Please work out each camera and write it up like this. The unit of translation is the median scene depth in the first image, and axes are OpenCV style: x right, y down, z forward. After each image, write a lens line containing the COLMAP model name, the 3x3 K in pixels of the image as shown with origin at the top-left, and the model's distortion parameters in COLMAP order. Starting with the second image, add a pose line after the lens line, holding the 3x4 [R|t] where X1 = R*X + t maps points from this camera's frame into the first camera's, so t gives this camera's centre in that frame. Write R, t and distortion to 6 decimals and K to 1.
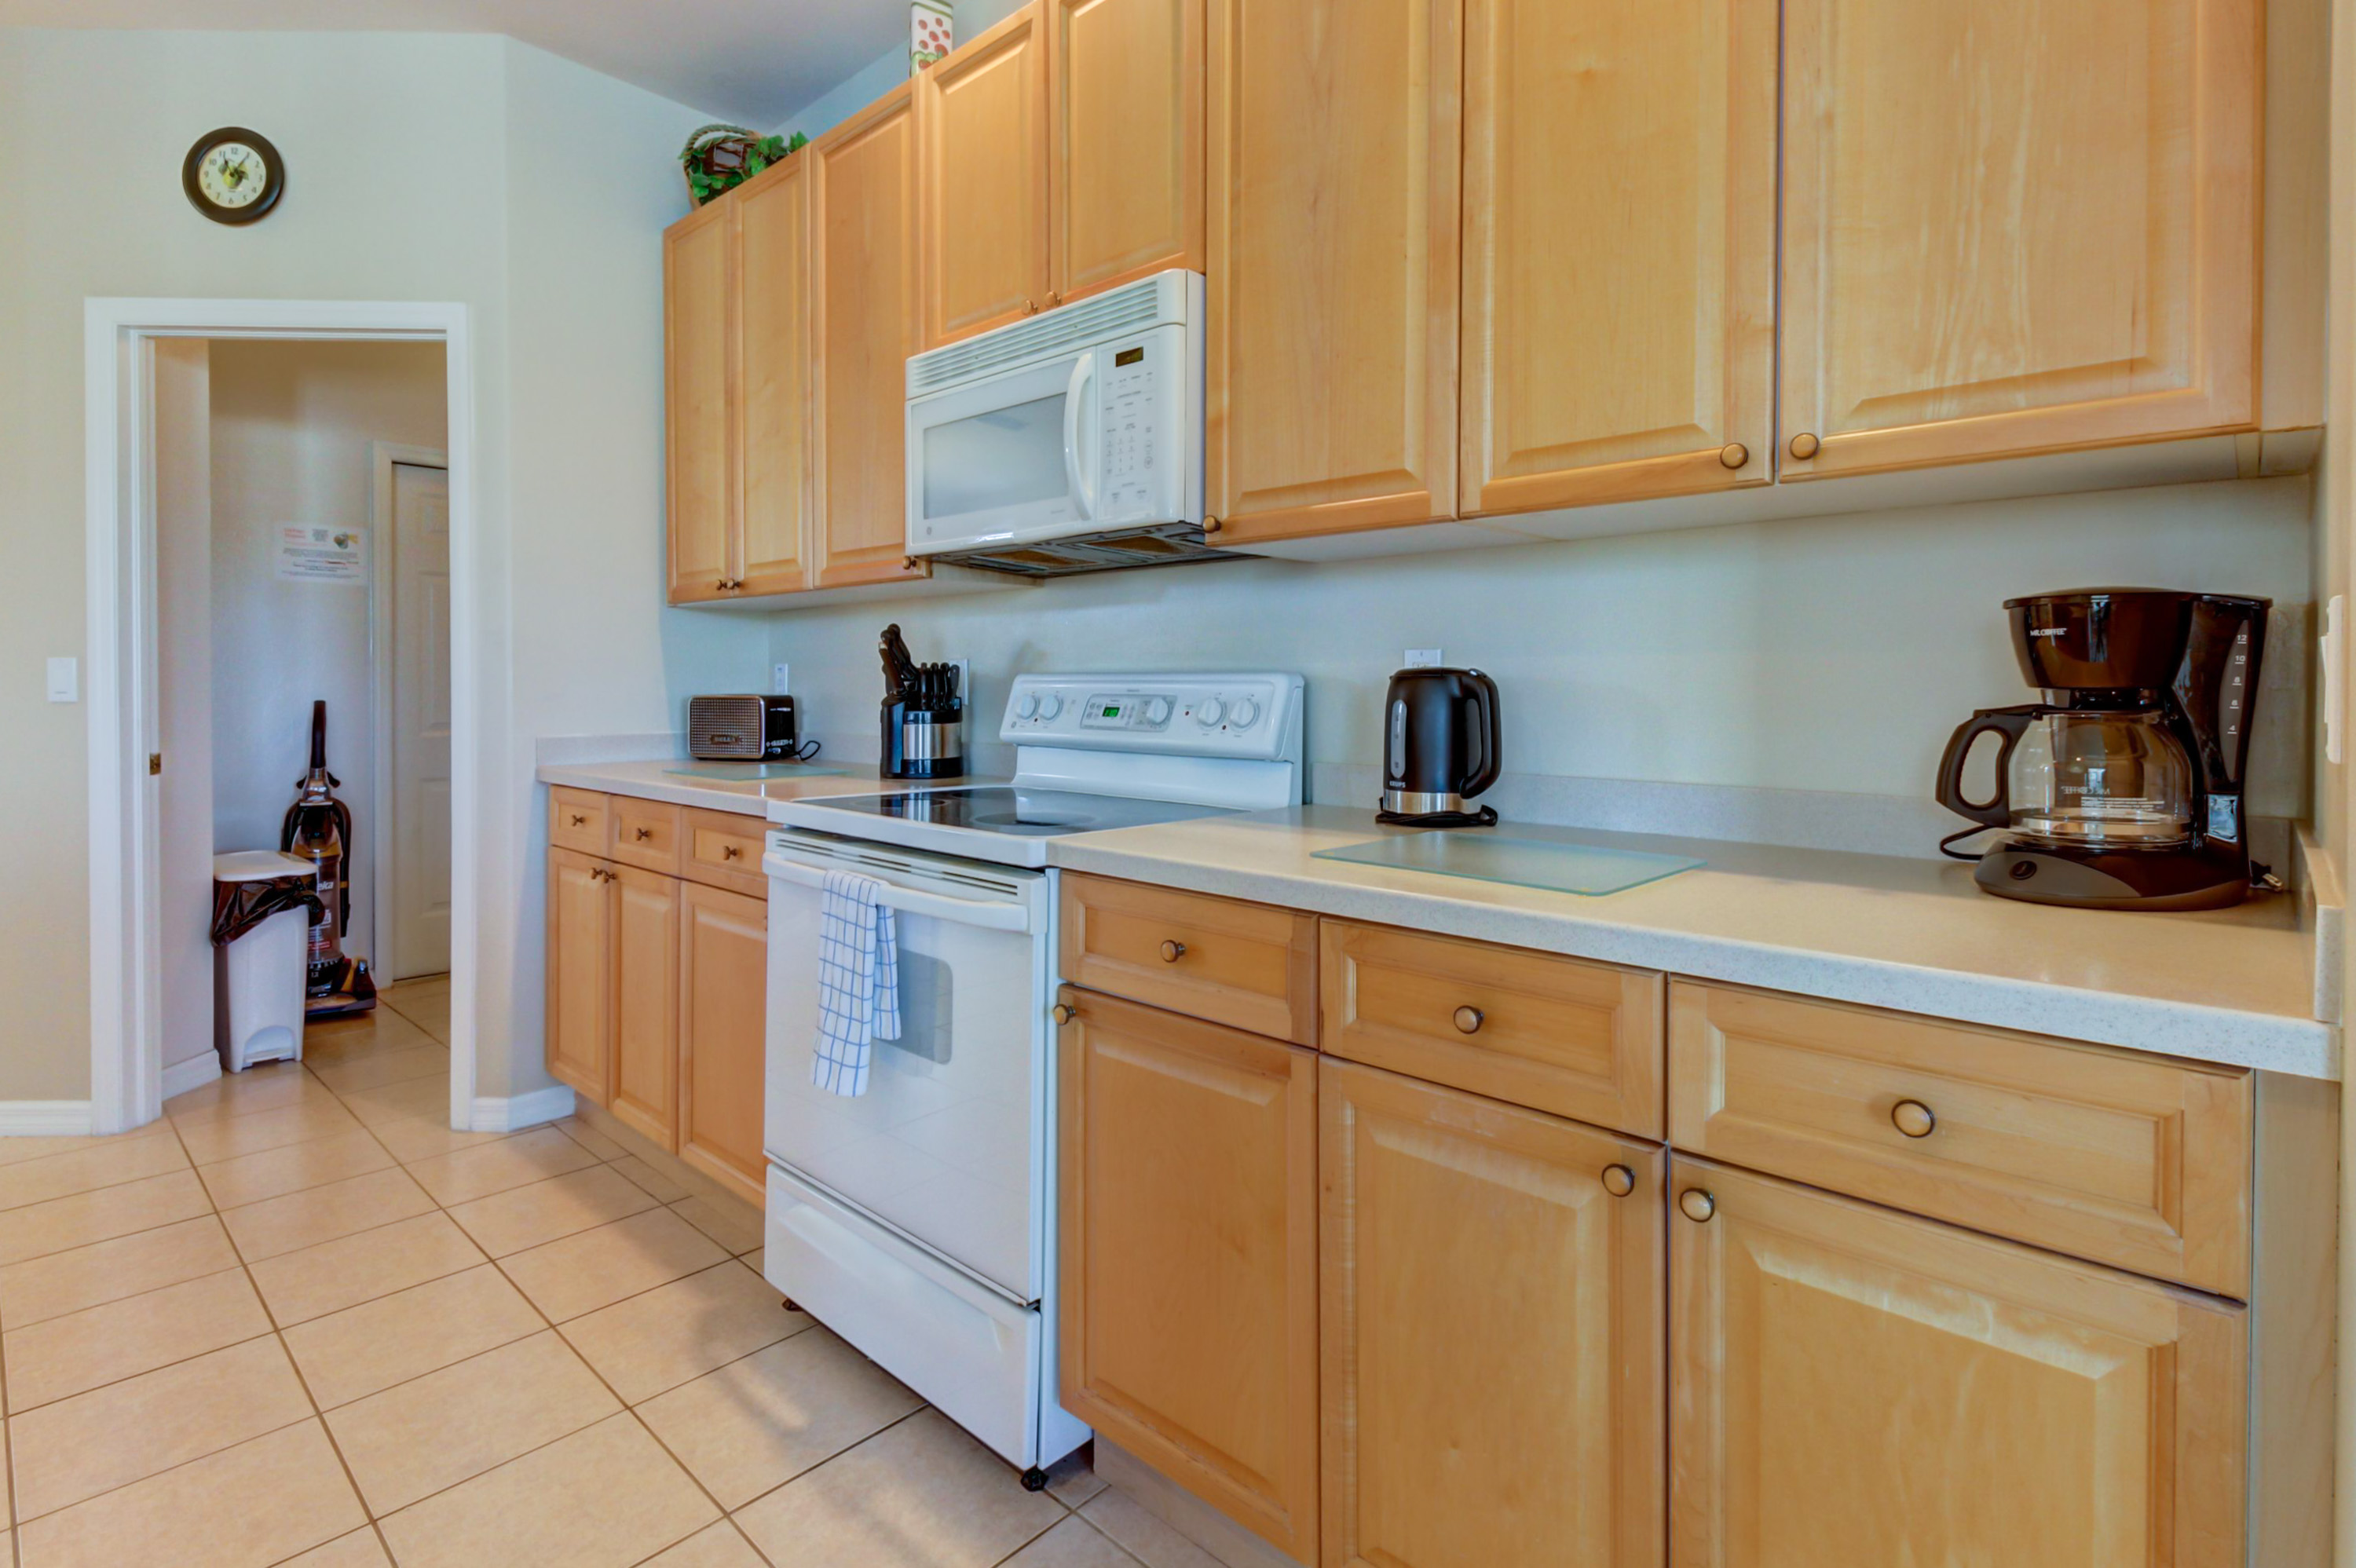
lens RADIAL K [[1146.8, 0, 1187.9], [0, 1146.8, 692.7], [0, 0, 1]] dist [0.000917, 0.000047]
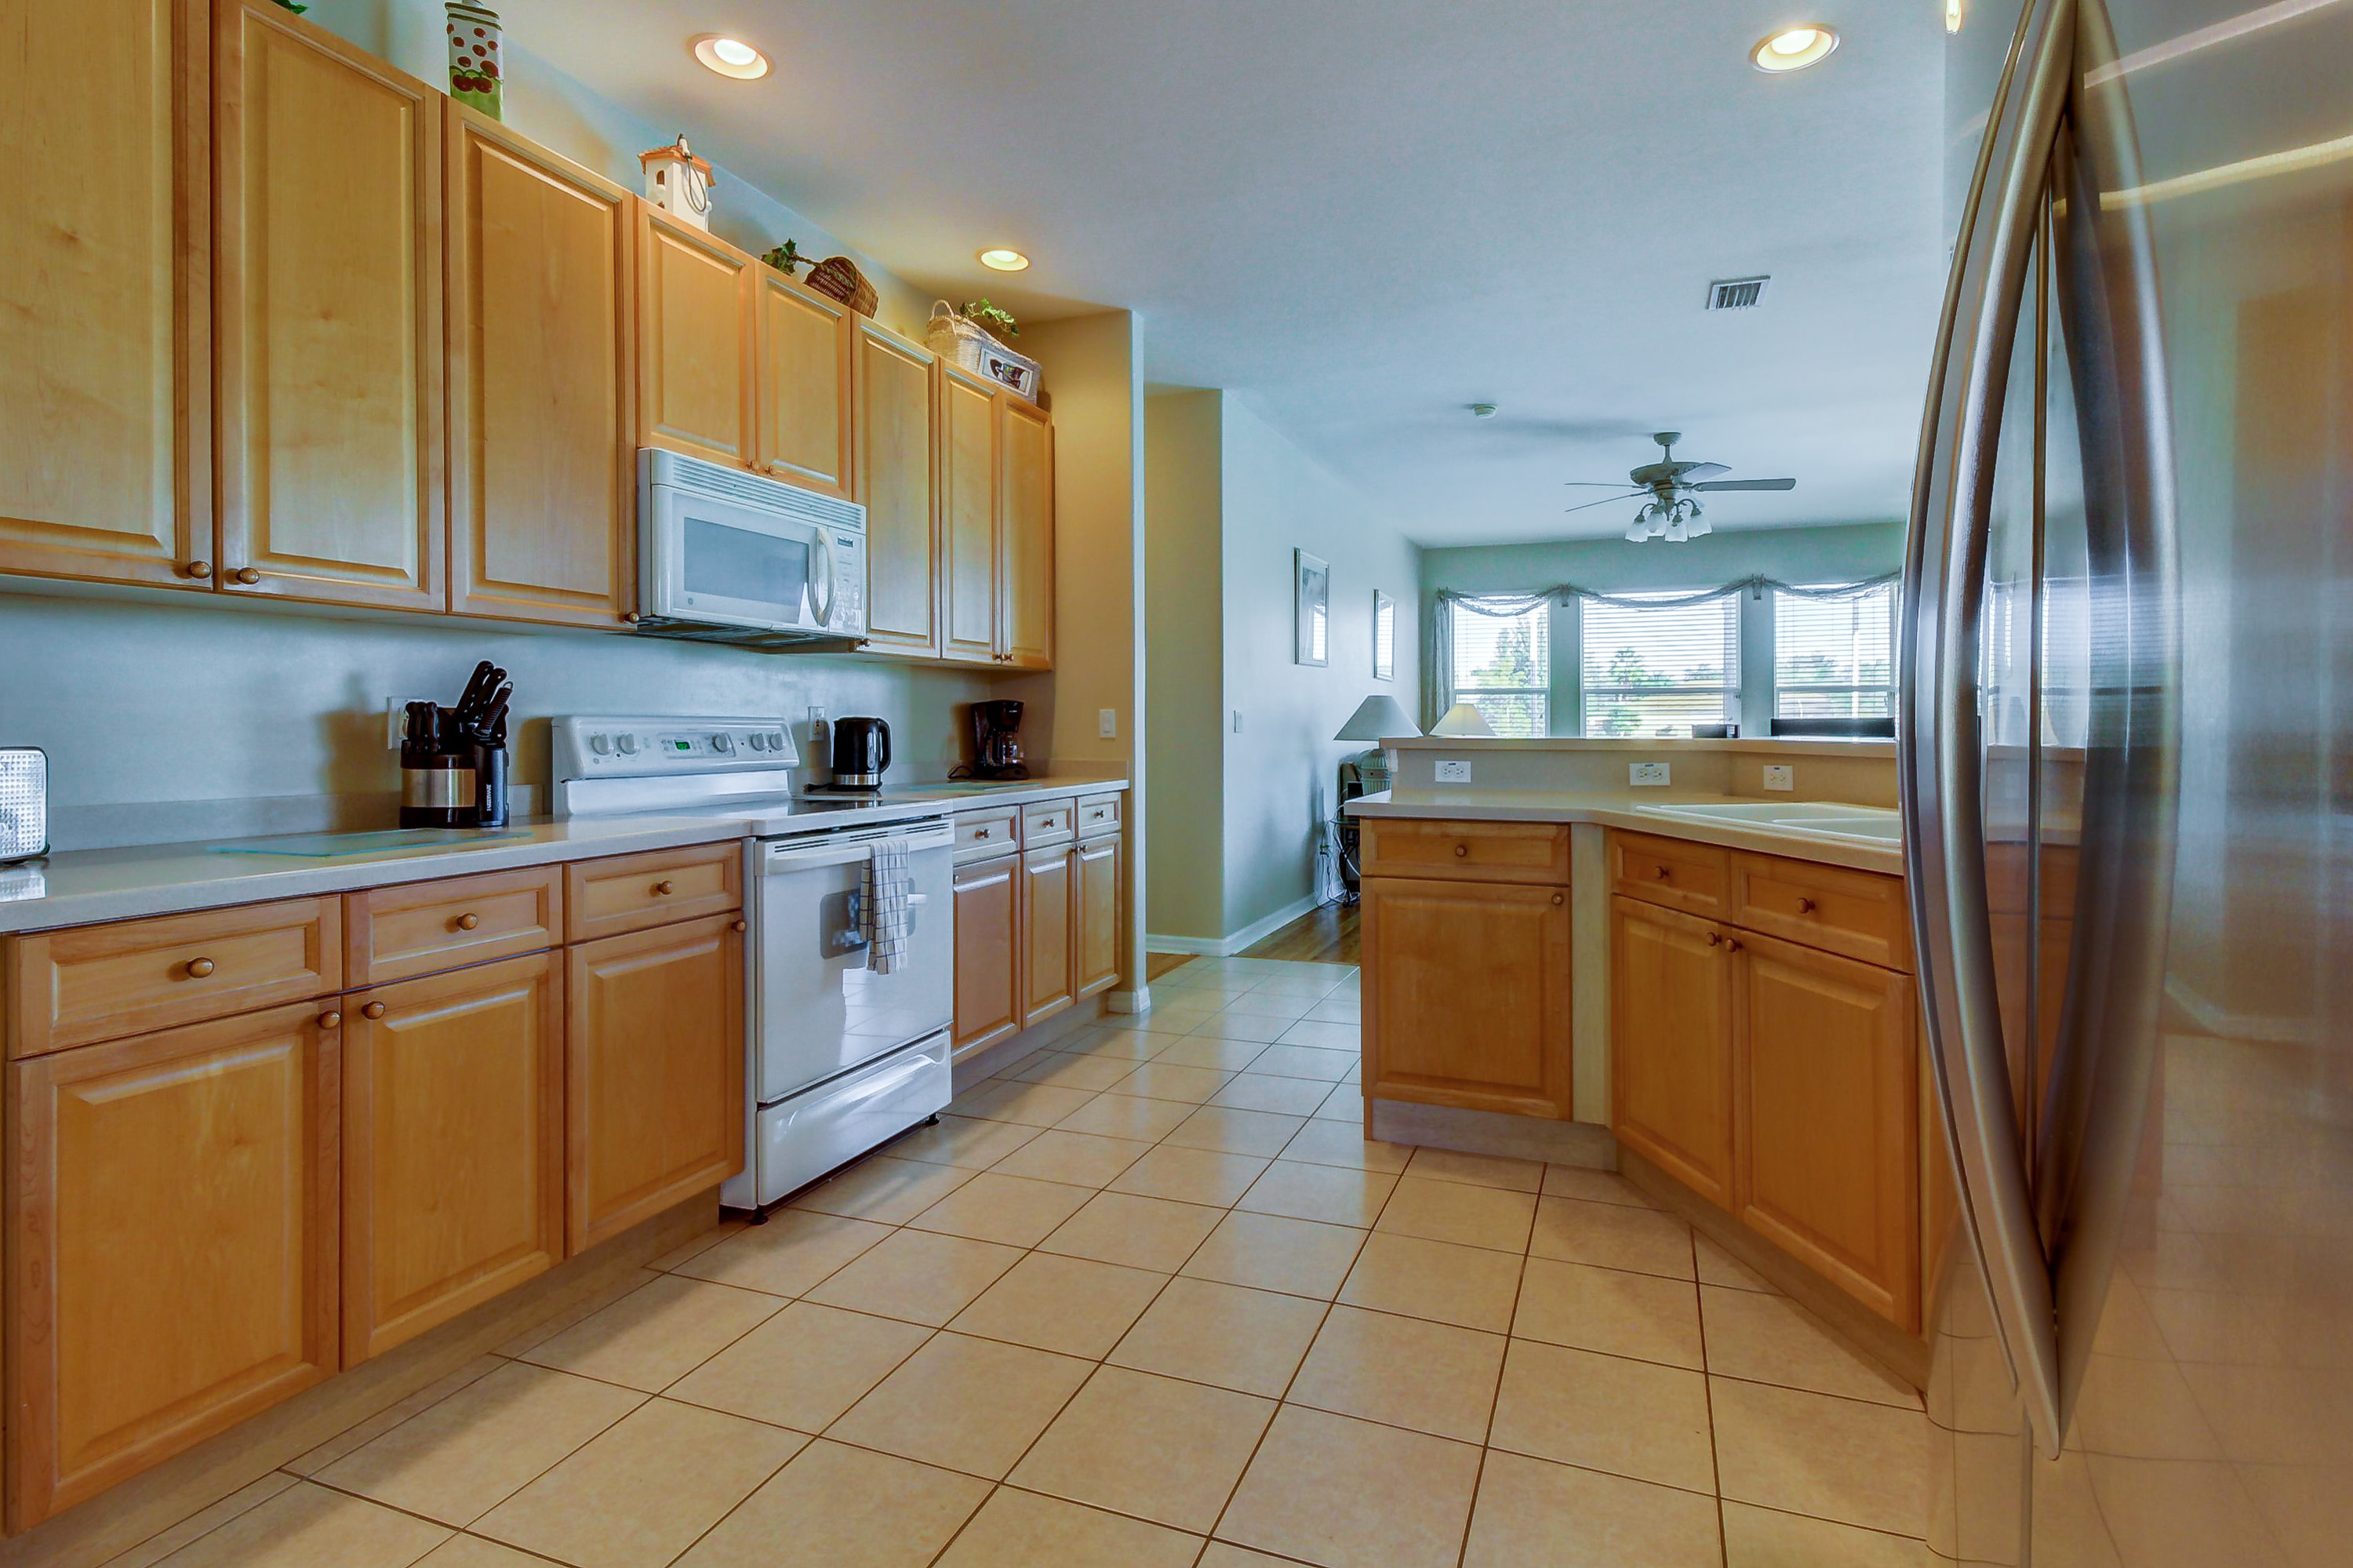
lens RADIAL K [[1145.5, 0, 1208.5], [0, 1145.5, 732.3], [0, 0, 1]] dist [0.000917, 0.000047]
pose [[-0.384777, -0.006925, 0.922984, -1.750981], [0.004765, 0.999944, 0.009489, -0.009606], [-0.922997, 0.008050, -0.384722, 1.065554]]
